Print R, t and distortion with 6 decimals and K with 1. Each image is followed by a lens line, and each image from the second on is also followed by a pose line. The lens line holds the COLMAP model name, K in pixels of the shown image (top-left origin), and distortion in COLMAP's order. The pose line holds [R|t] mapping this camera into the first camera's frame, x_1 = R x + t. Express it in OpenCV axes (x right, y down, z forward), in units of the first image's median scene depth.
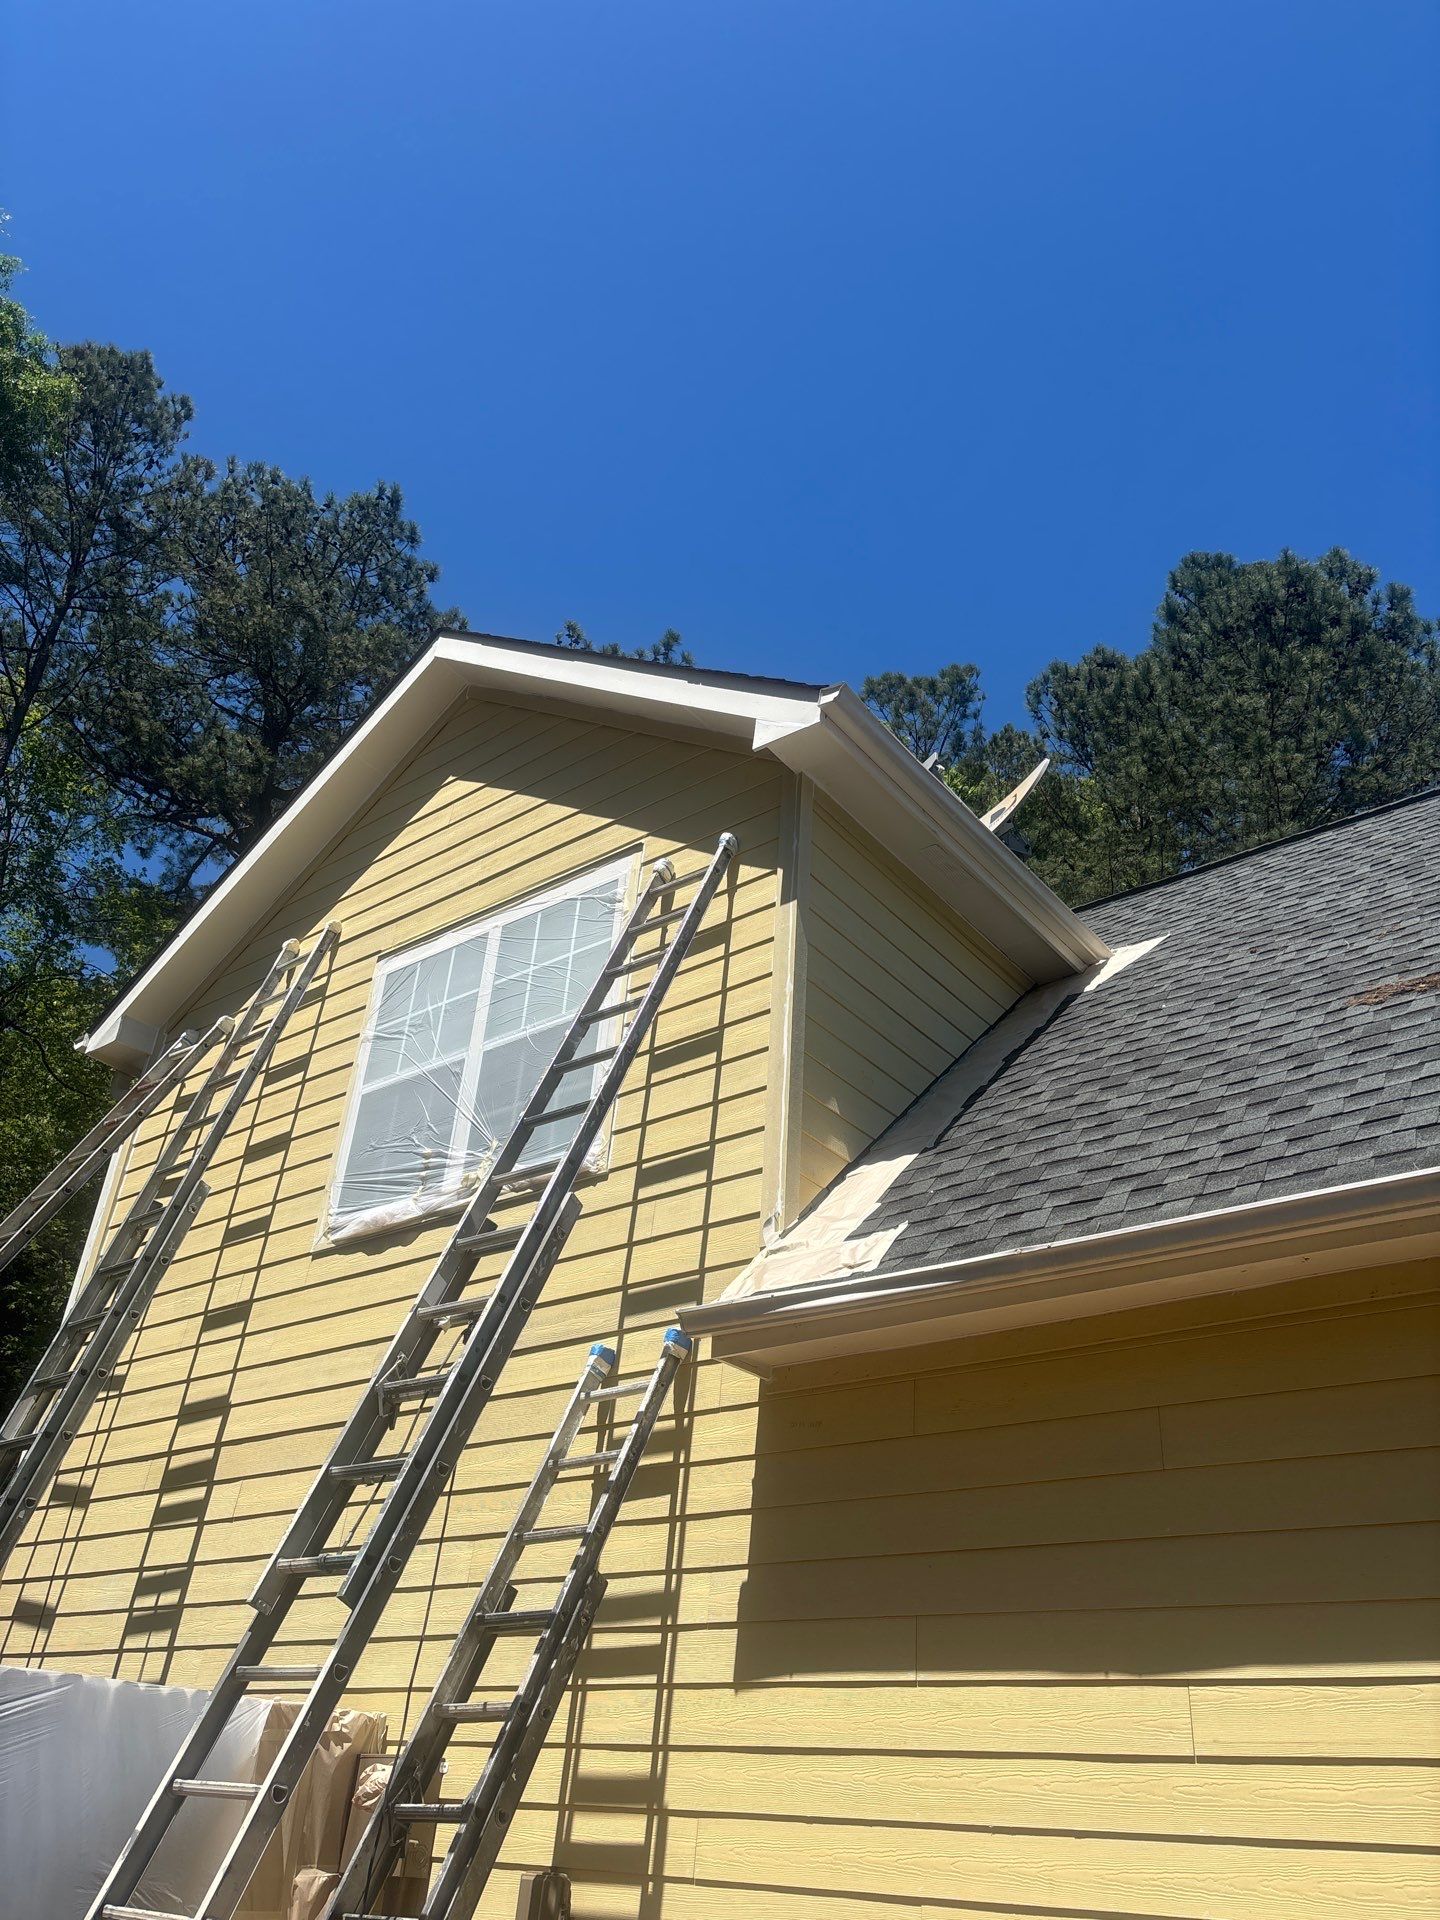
lens RADIAL K [[1468.8, 0, 705.6], [0, 1468.8, 965.4], [0, 0, 1]] dist [0.029481, -0.004879]
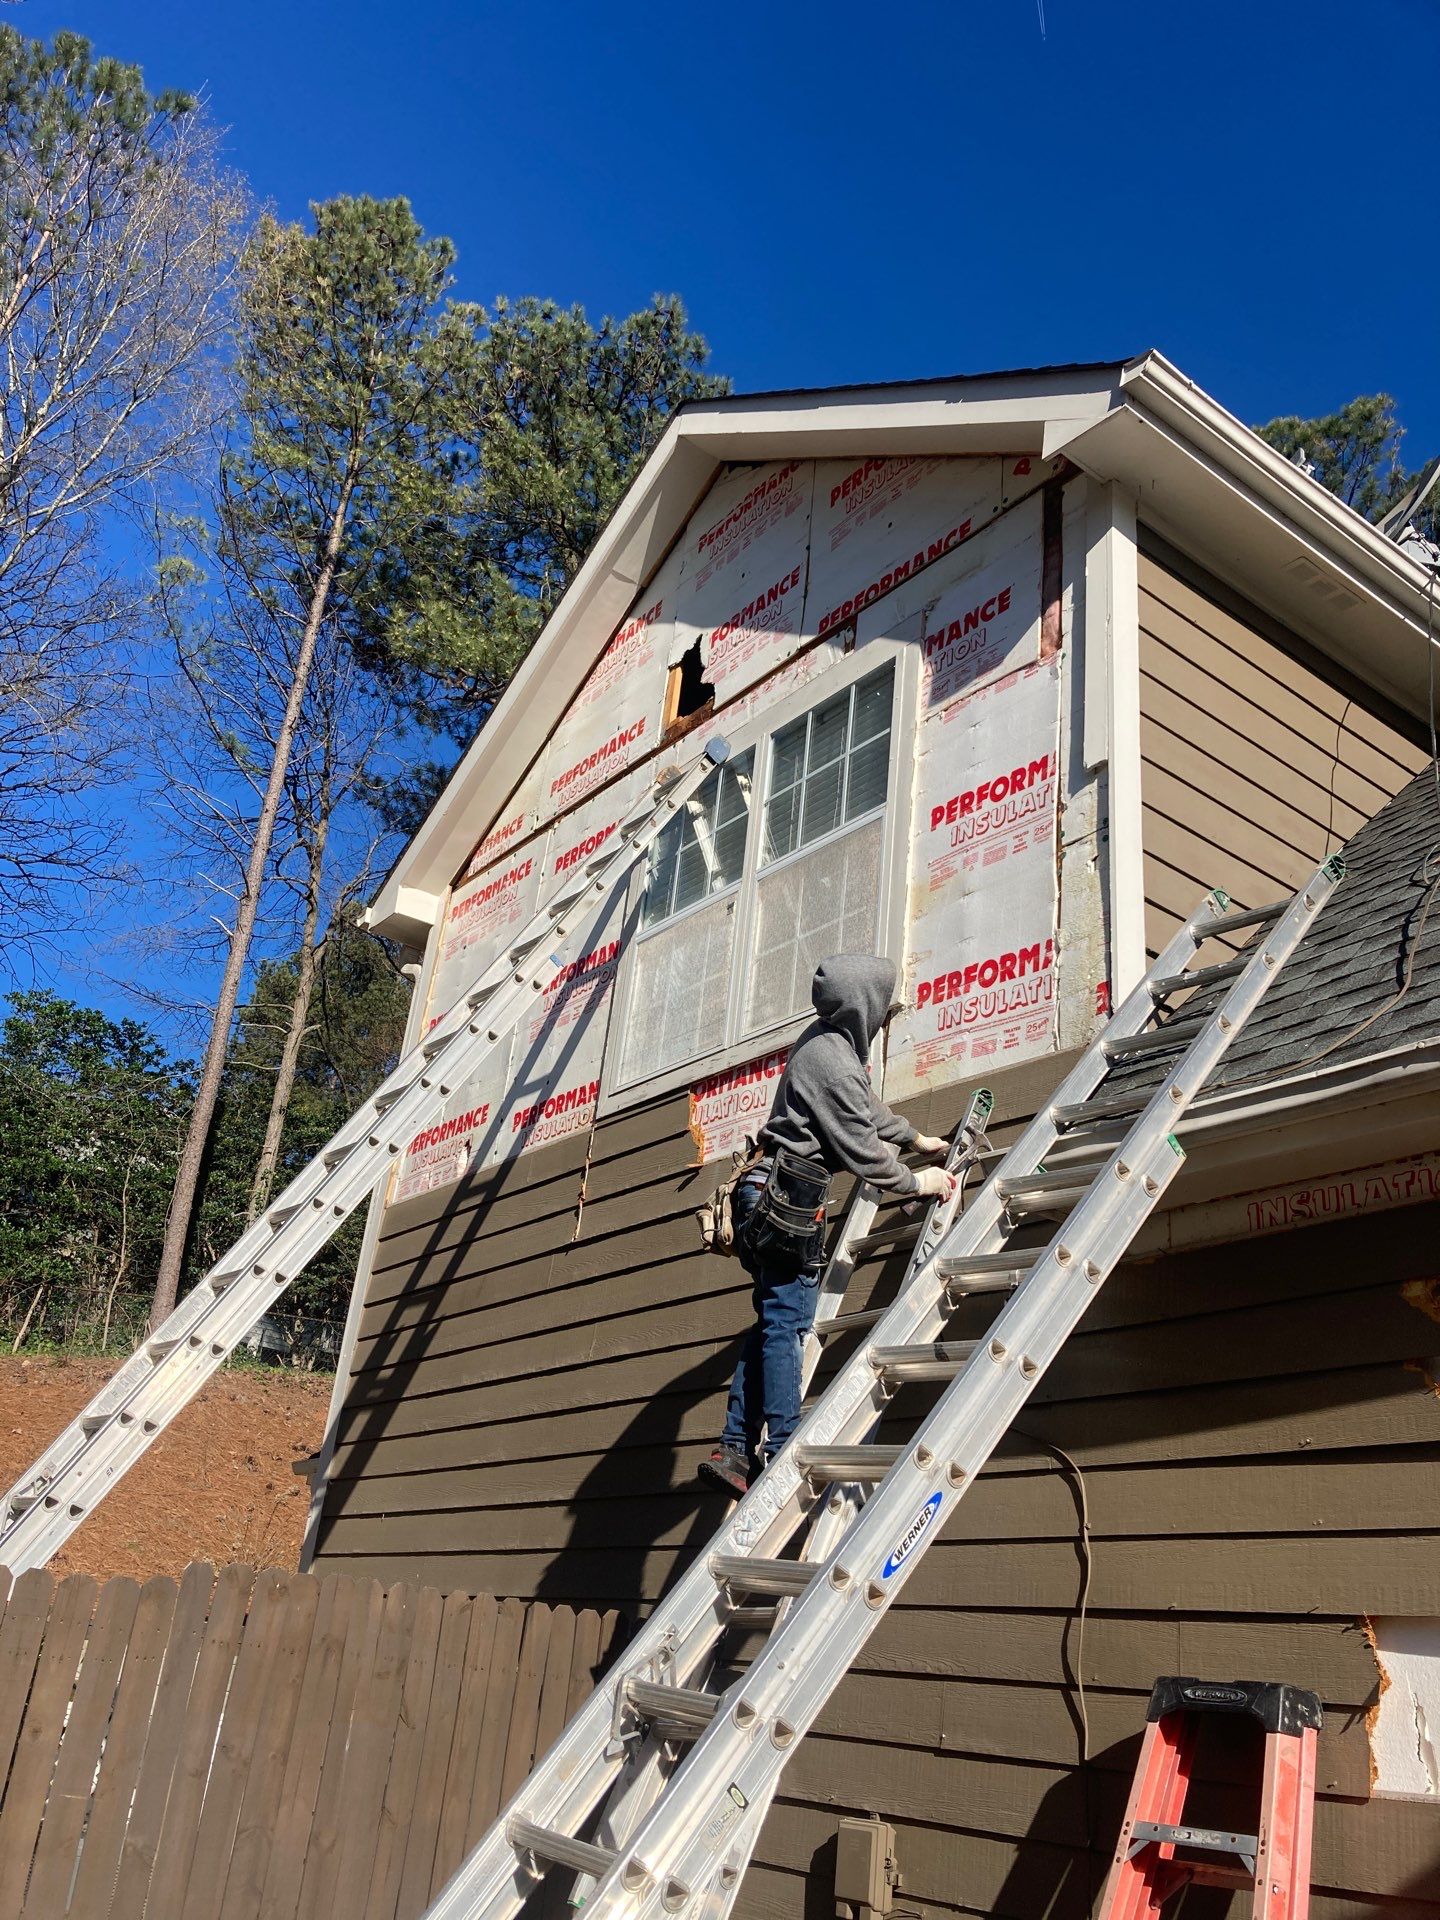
lens RADIAL K [[1571.1, 0, 716.2], [0, 1571.1, 959.0], [0, 0, 1]] dist [0.024292, -0.020040]
pose [[0.968426, -0.075722, -0.237522, 0.041468], [0.095036, 0.992944, 0.070930, 0.041195], [0.230475, -0.091264, 0.968789, 0.110453]]
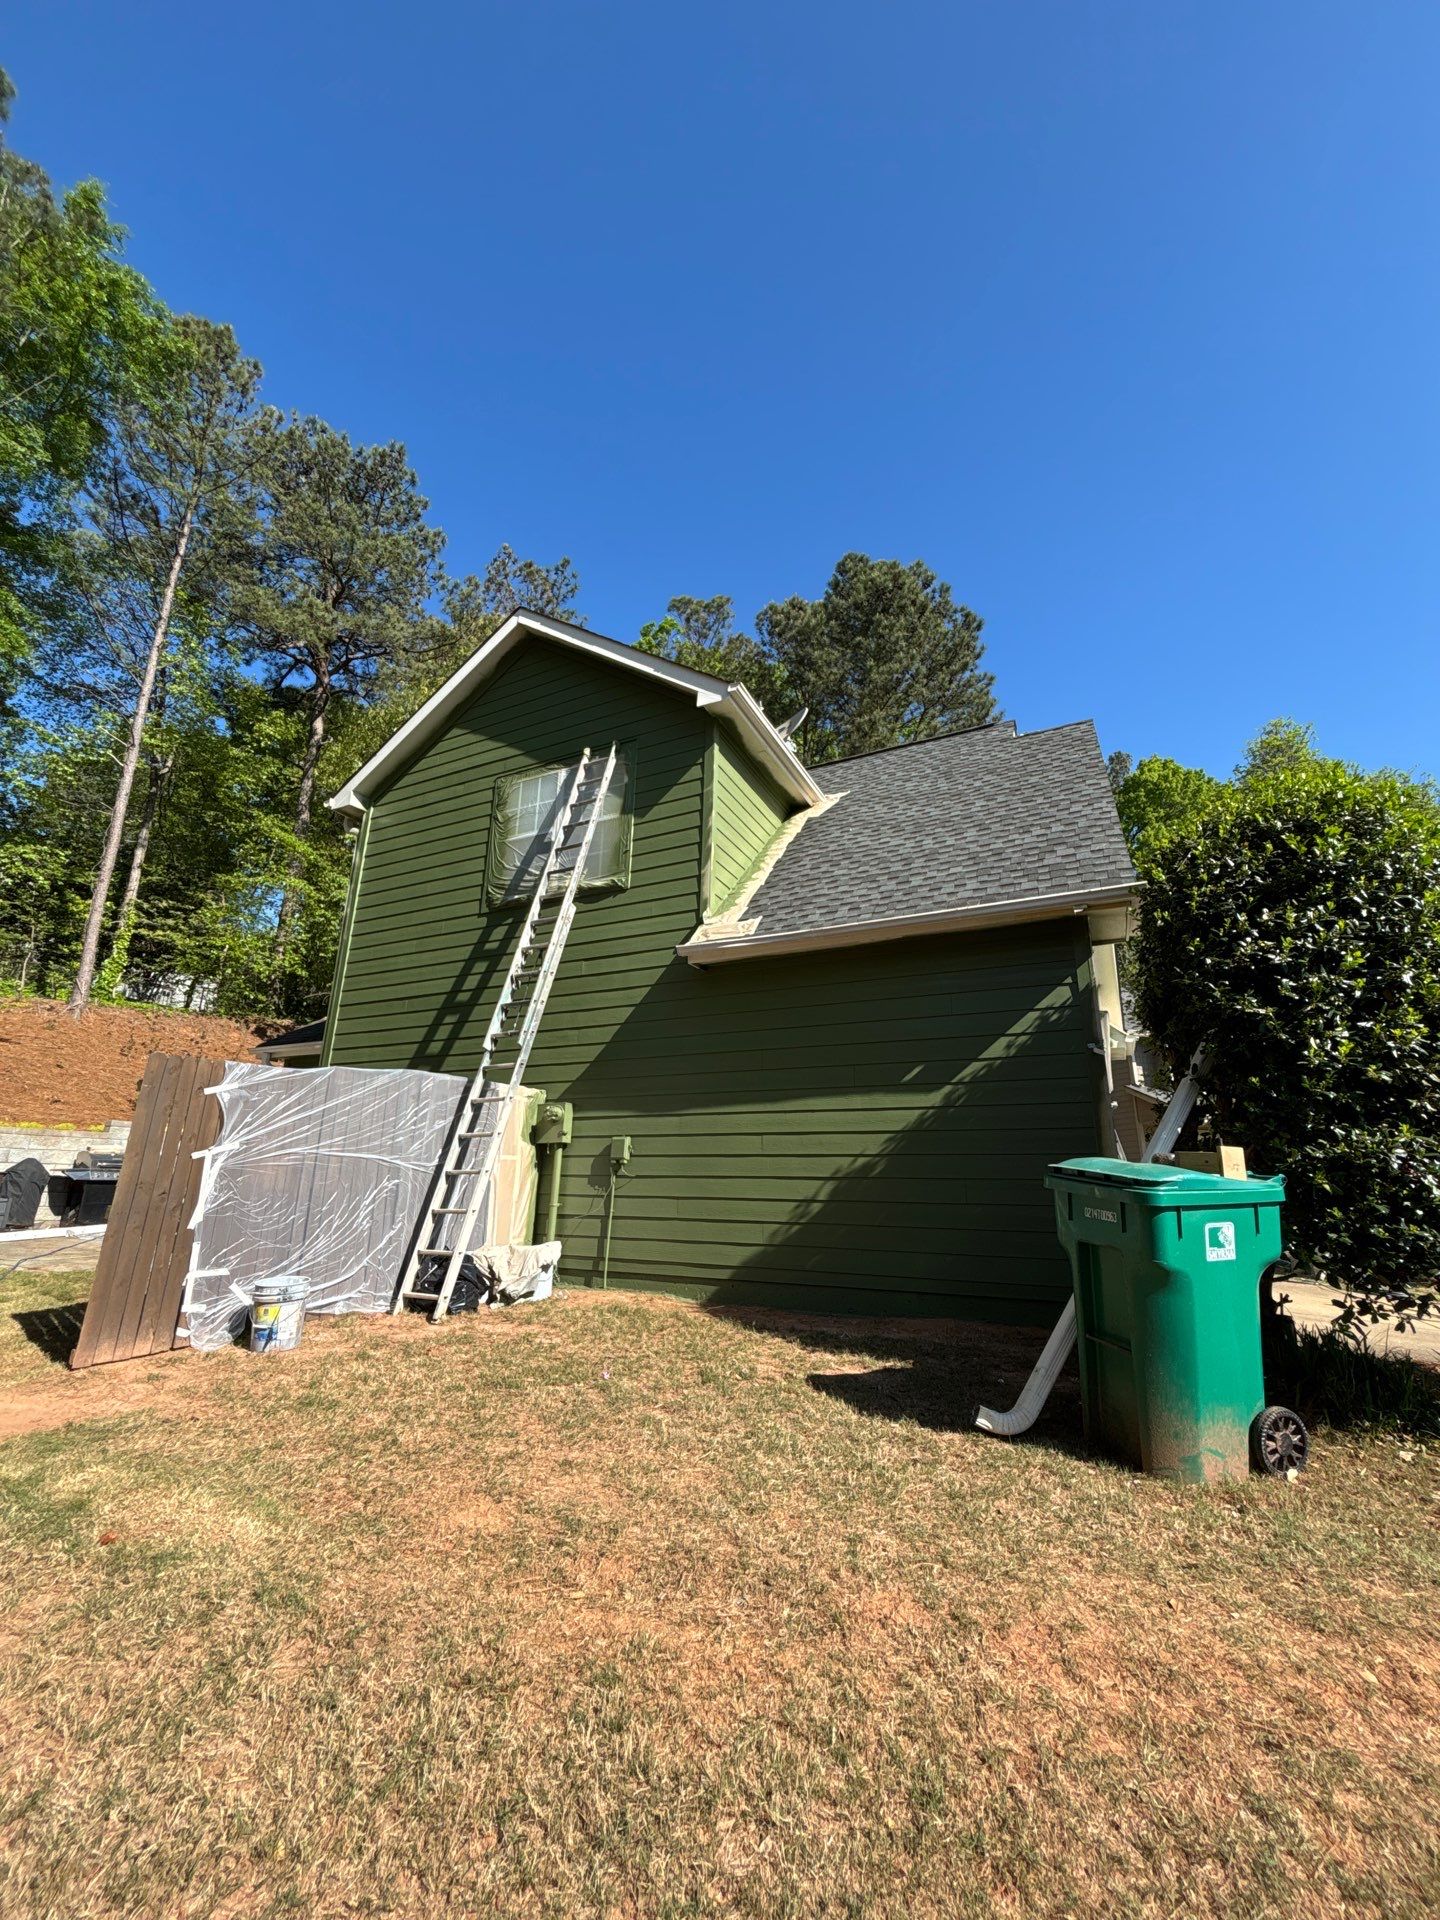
lens RADIAL K [[772.2, 0, 714.8], [0, 772.2, 962.6], [0, 0, 1]] dist [-0.012527, -0.000119]
pose [[0.978627, 0.020440, 0.204623, -0.171432], [-0.074129, 0.963212, 0.258315, -0.072894], [-0.191816, -0.267963, 0.944141, -0.239896]]
